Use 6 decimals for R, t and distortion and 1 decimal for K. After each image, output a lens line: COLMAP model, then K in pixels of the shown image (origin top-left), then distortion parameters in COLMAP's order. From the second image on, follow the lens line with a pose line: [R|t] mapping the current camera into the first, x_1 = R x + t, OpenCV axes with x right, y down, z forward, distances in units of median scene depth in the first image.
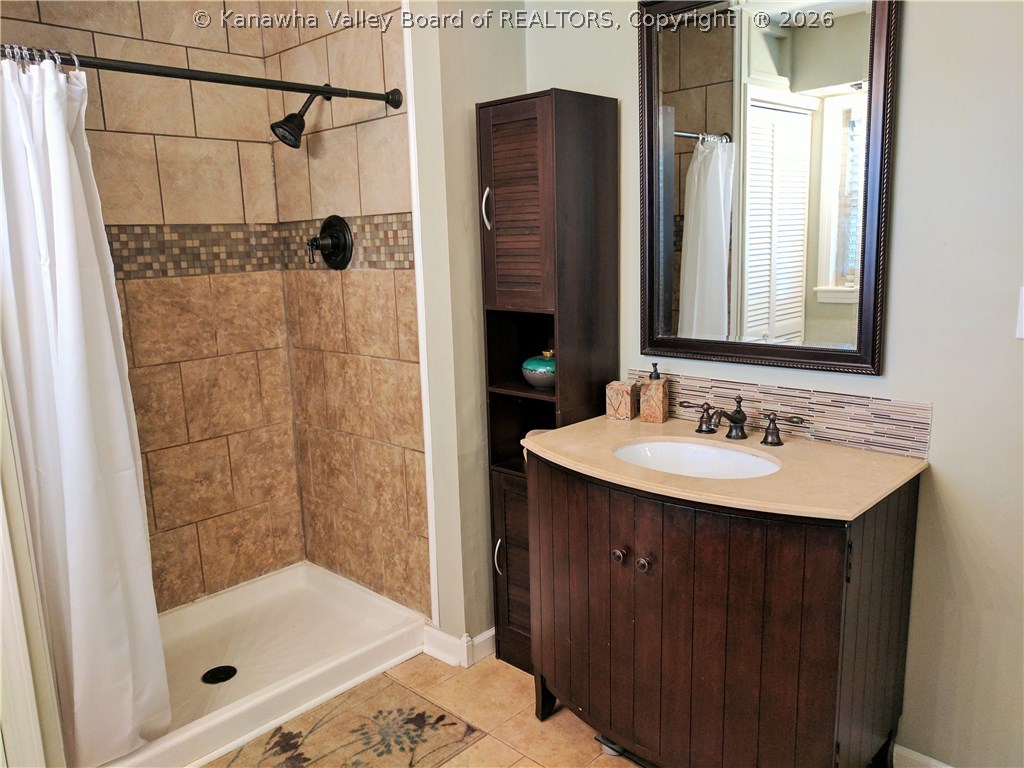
lens RADIAL K [[786.5, 0, 513.1], [0, 786.5, 385.4], [0, 0, 1]] dist [-0.001328, 0.015584]
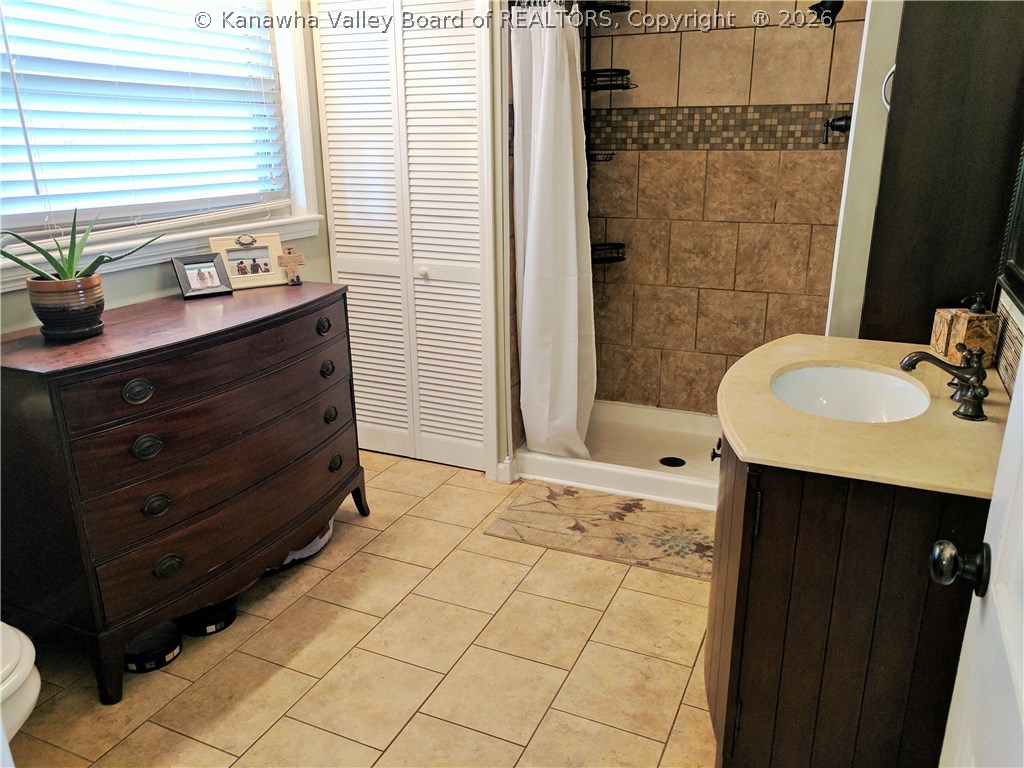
lens RADIAL K [[786.5, 0, 513.4], [0, 786.5, 385.0], [0, 0, 1]] dist [-0.001328, 0.015584]
pose [[0.337455, 0.317297, -0.886254, 0.613173], [-0.177485, 0.946040, 0.271122, -0.059117], [0.924458, 0.065806, 0.375561, 0.231638]]
